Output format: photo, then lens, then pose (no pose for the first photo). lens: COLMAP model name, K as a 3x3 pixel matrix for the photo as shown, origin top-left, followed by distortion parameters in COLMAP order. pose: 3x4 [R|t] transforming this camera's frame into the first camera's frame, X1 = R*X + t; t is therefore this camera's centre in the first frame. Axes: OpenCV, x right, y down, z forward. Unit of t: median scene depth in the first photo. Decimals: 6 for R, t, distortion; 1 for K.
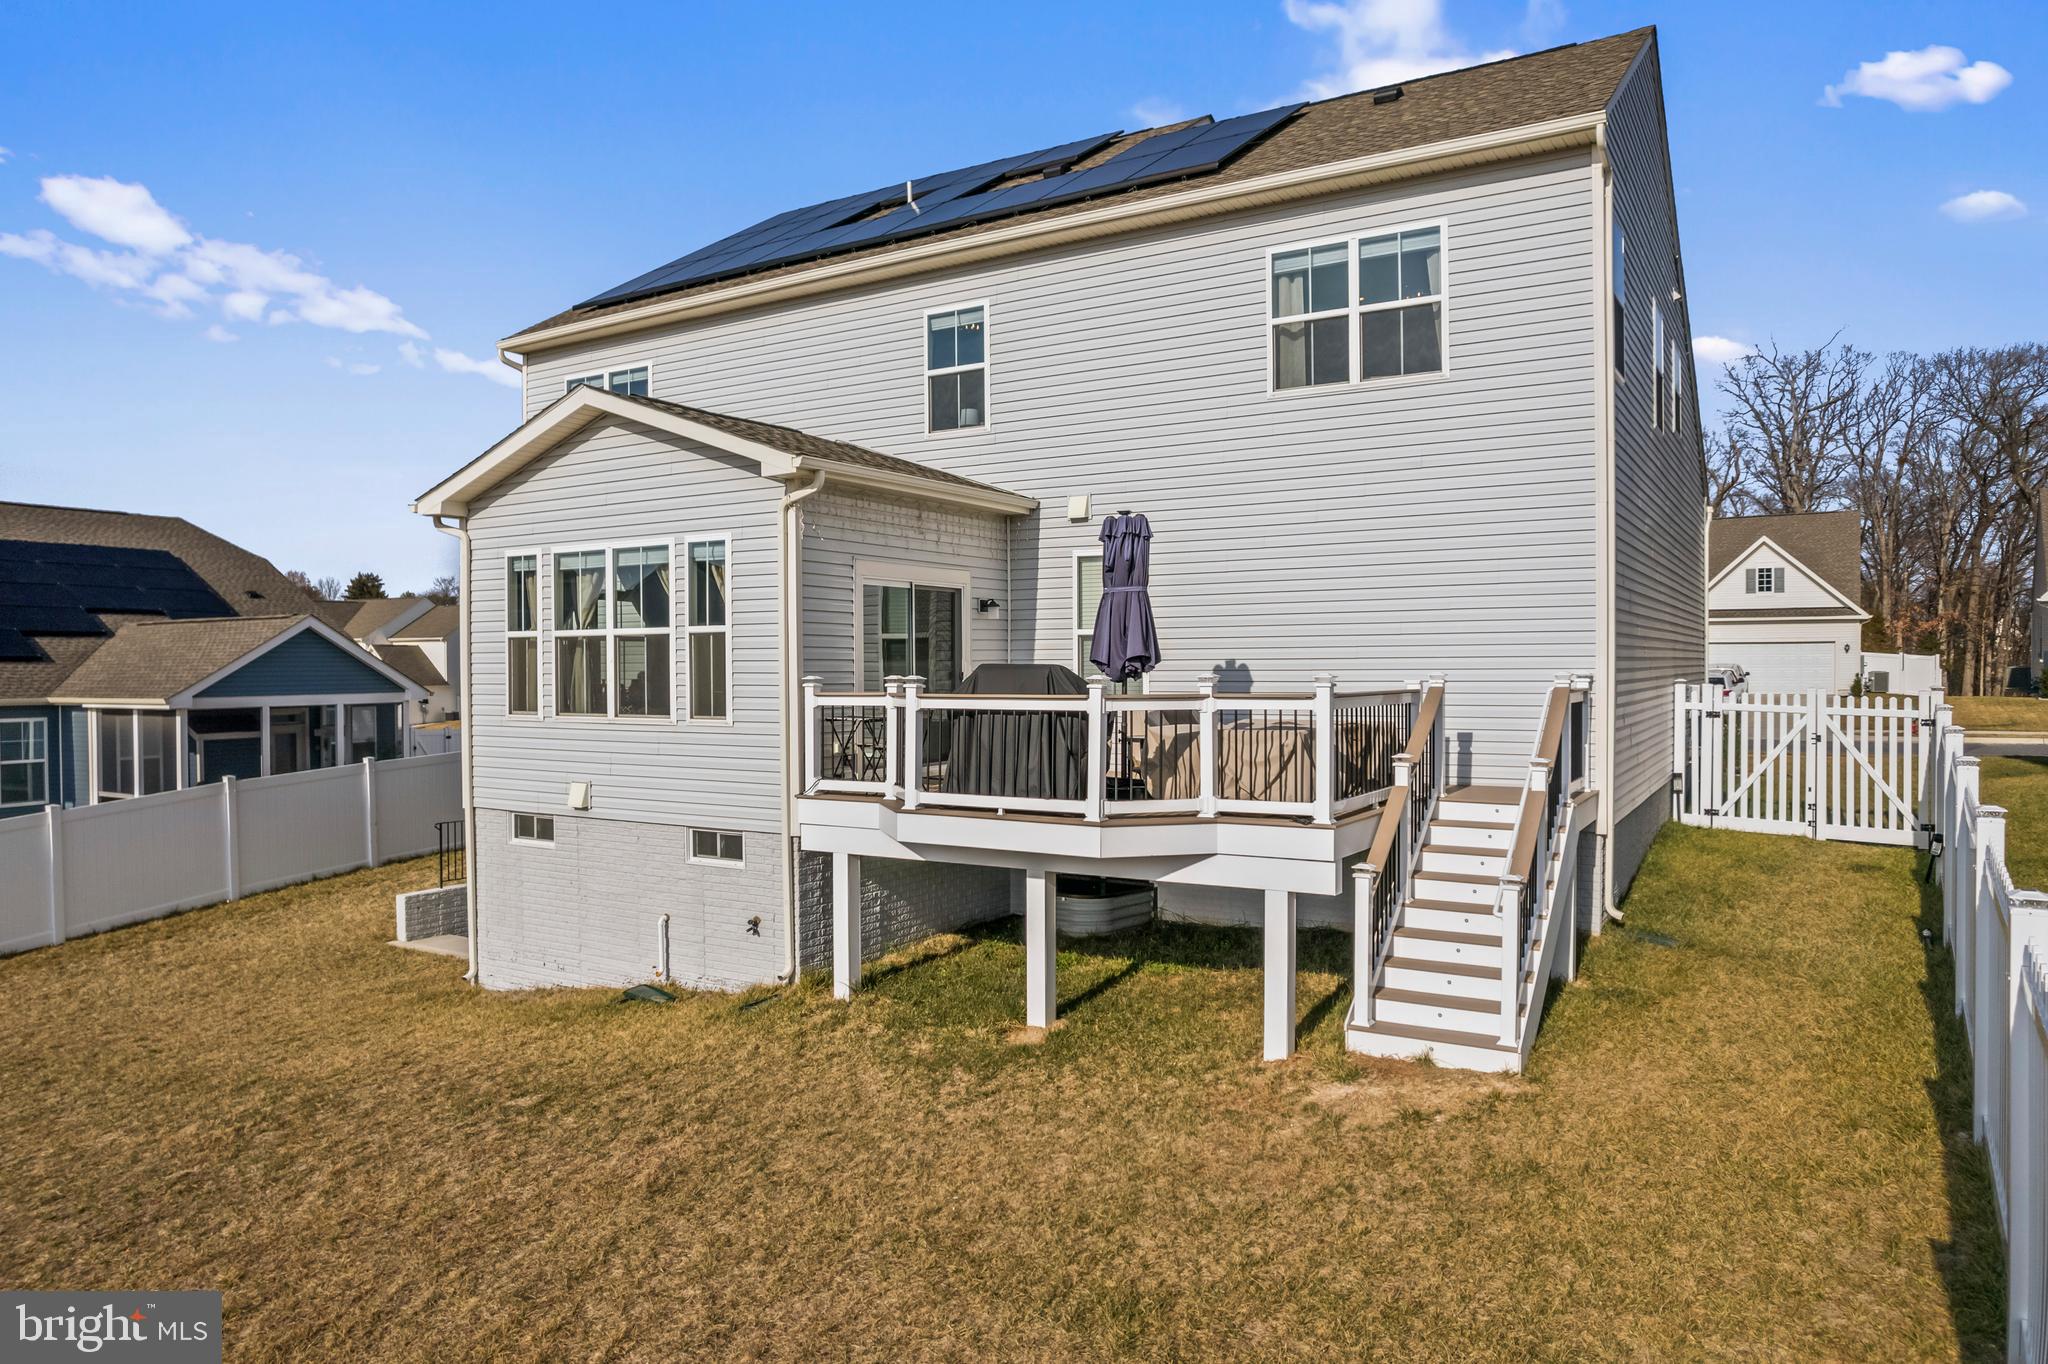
lens RADIAL K [[1311.2, 0, 1024.5], [0, 1311.2, 688.0], [0, 0, 1]] dist [-0.060639, 0.044628]
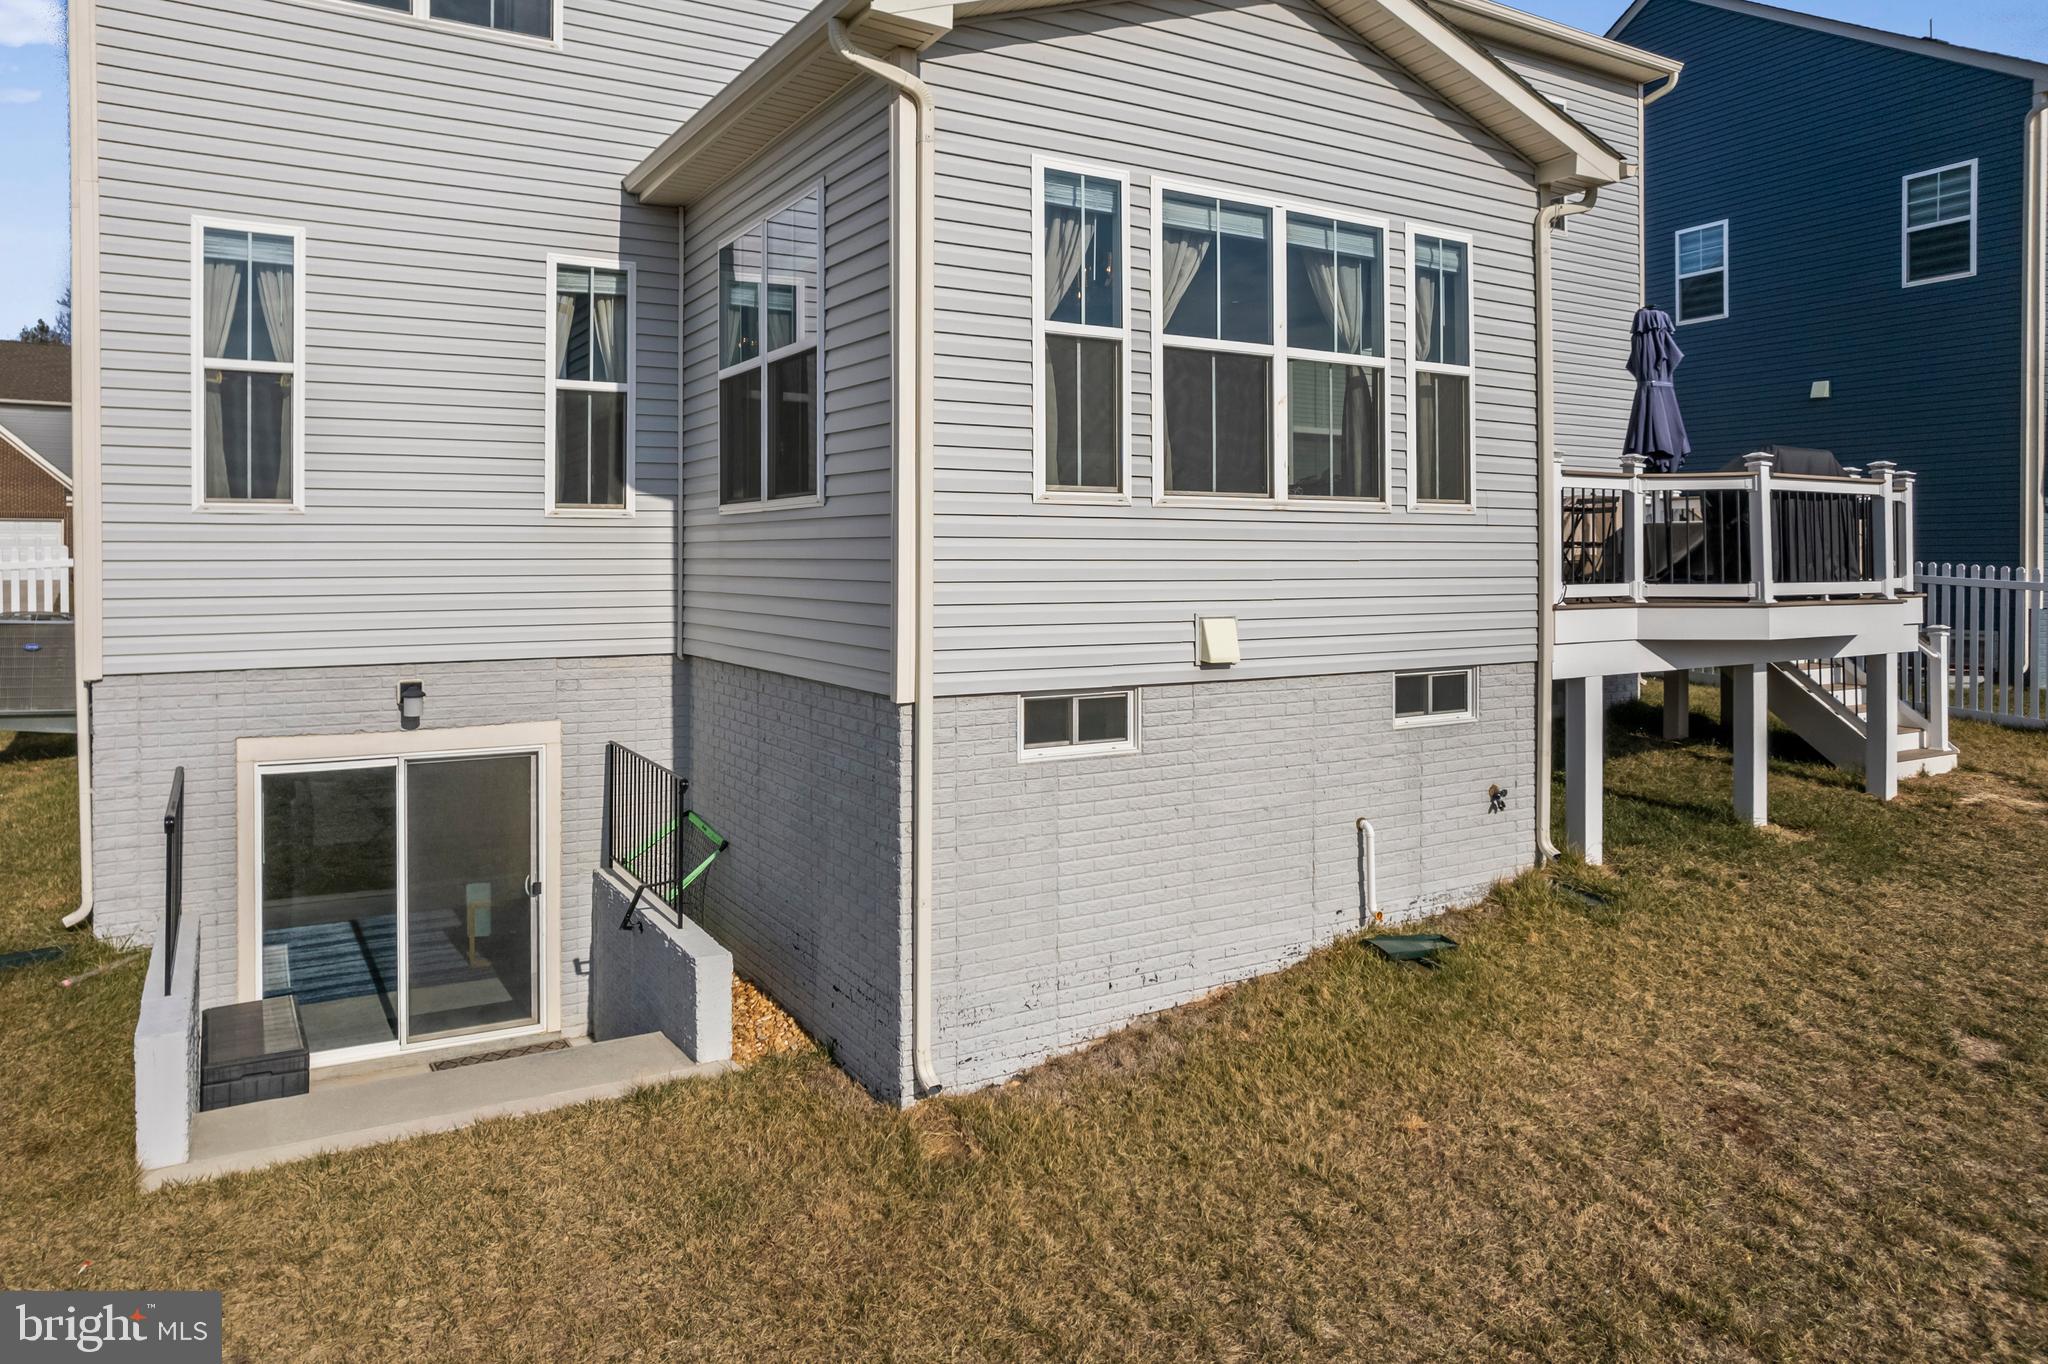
lens RADIAL K [[1361.6, 0, 1026.2], [0, 1361.6, 558.7], [0, 0, 1]] dist [-0.035582, -0.000999]
pose [[0.463991, 0.005985, 0.885819, -0.933247], [0.012587, 0.999832, -0.013348, 0.057354], [-0.885750, 0.017343, 0.463838, 0.849888]]
